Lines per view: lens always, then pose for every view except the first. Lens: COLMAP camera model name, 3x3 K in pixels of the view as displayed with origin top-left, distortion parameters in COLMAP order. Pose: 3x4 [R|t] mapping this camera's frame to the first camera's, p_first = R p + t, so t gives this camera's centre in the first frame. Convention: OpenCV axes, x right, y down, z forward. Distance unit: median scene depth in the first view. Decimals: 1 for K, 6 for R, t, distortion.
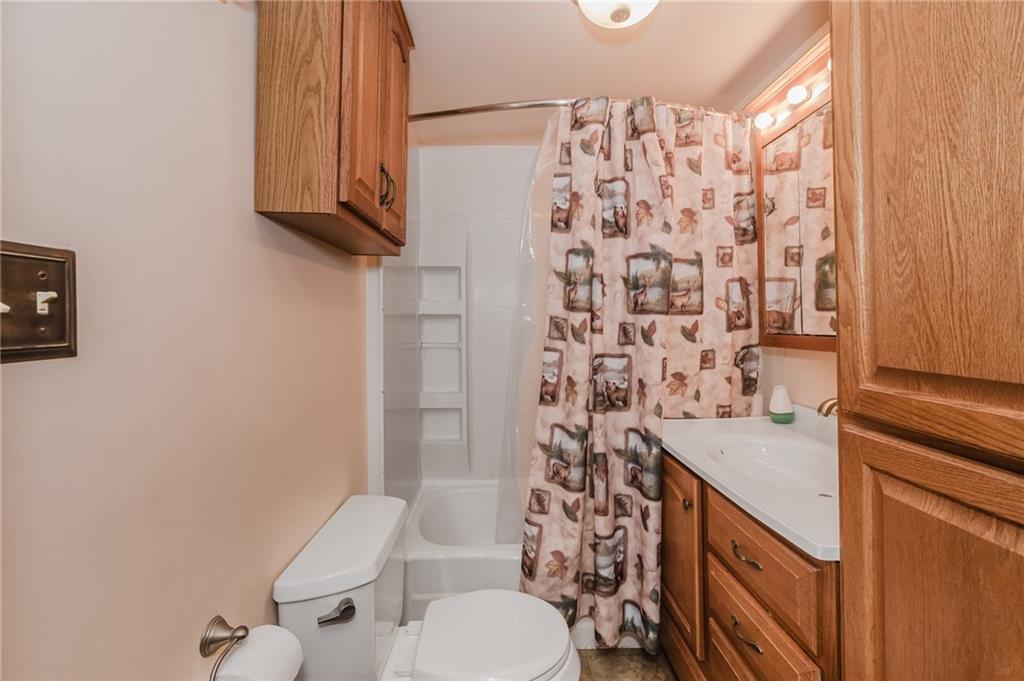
lens RADIAL K [[405.0, 0, 513.0], [0, 405.0, 338.2], [0, 0, 1]] dist [-0.002511, -0.000192]
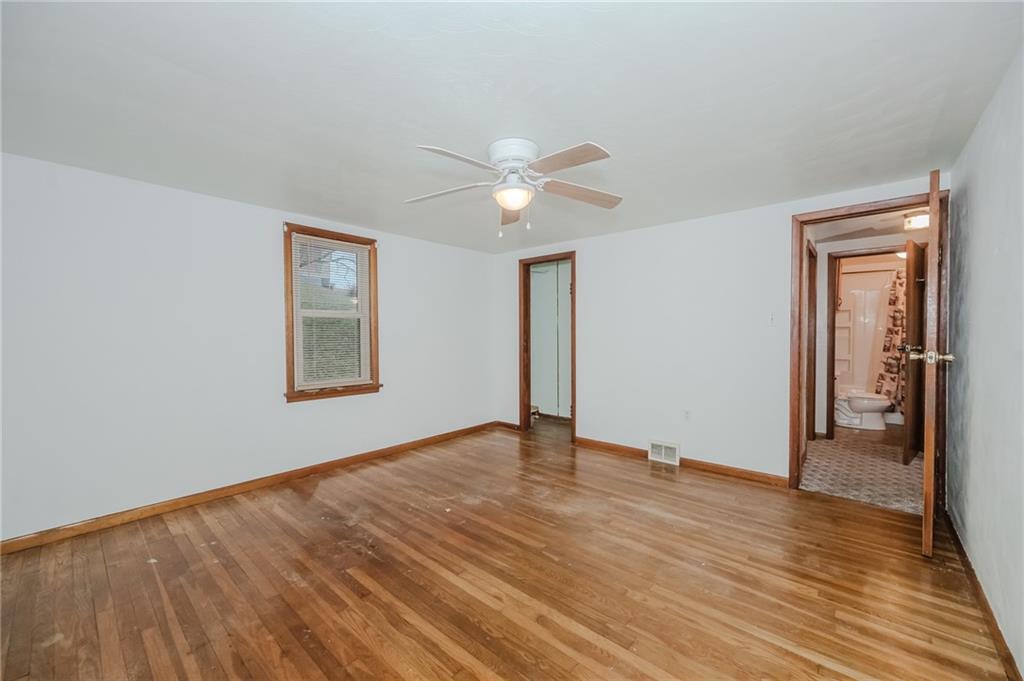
lens RADIAL K [[405.0, 0, 508.0], [0, 405.0, 341.3], [0, 0, 1]] dist [-0.002511, -0.000192]
pose [[0.724249, 0.021708, -0.689196, 0.129055], [-0.031314, 0.999509, -0.001425, 0.186218], [0.688827, 0.022614, 0.724573, -4.186241]]
